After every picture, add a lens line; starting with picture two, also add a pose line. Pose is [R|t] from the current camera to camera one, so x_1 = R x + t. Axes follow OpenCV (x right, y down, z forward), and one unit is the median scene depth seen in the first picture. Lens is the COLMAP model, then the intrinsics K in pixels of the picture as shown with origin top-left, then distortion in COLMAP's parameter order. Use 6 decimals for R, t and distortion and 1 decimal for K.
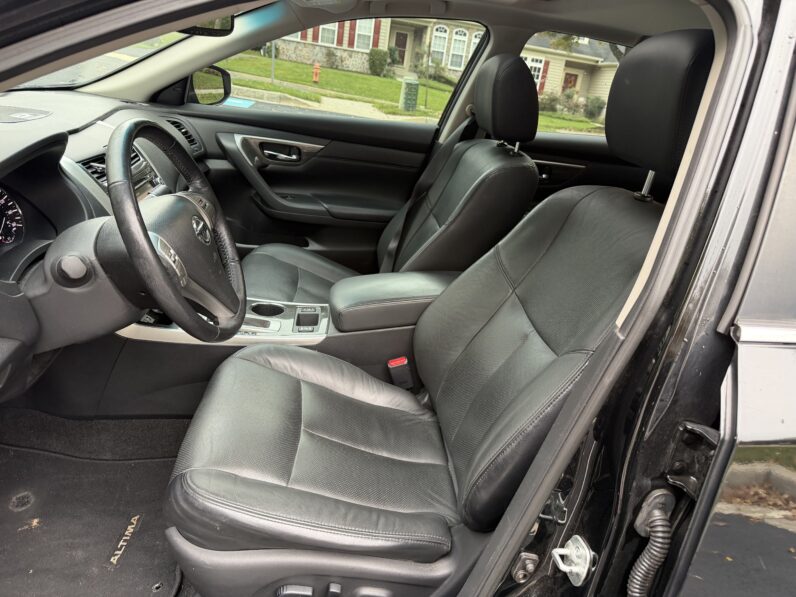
lens RADIAL K [[566.8, 0, 400.6], [0, 566.8, 297.5], [0, 0, 1]] dist [0.031583, -0.042462]
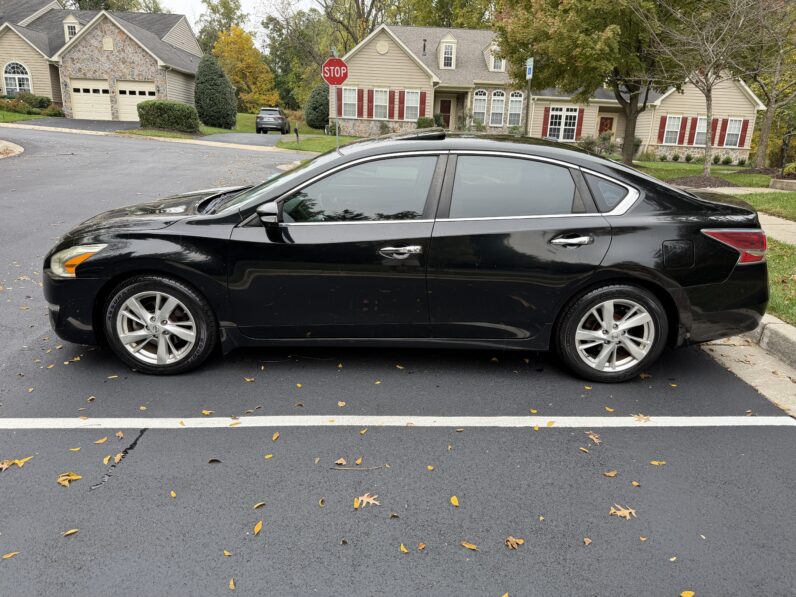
lens RADIAL K [[561.0, 0, 398.0], [0, 561.0, 298.5], [0, 0, 1]] dist [0.122594, -0.209808]
pose [[0.990121, -0.072940, -0.119750, 0.015502], [0.061624, 0.993508, -0.095628, 0.026882], [0.125947, 0.087304, 0.988188, -0.089155]]
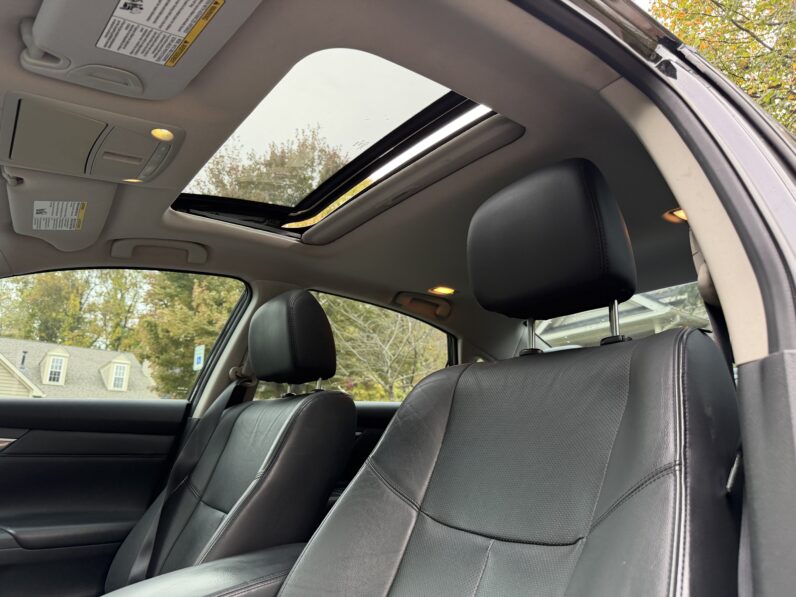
lens RADIAL K [[566.8, 0, 400.6], [0, 566.8, 297.5], [0, 0, 1]] dist [0.031583, -0.042462]
pose [[0.847274, 0.028932, 0.530367, -0.007531], [0.290267, 0.811007, -0.507949, 0.004949], [-0.444828, 0.584321, 0.678747, 0.016366]]
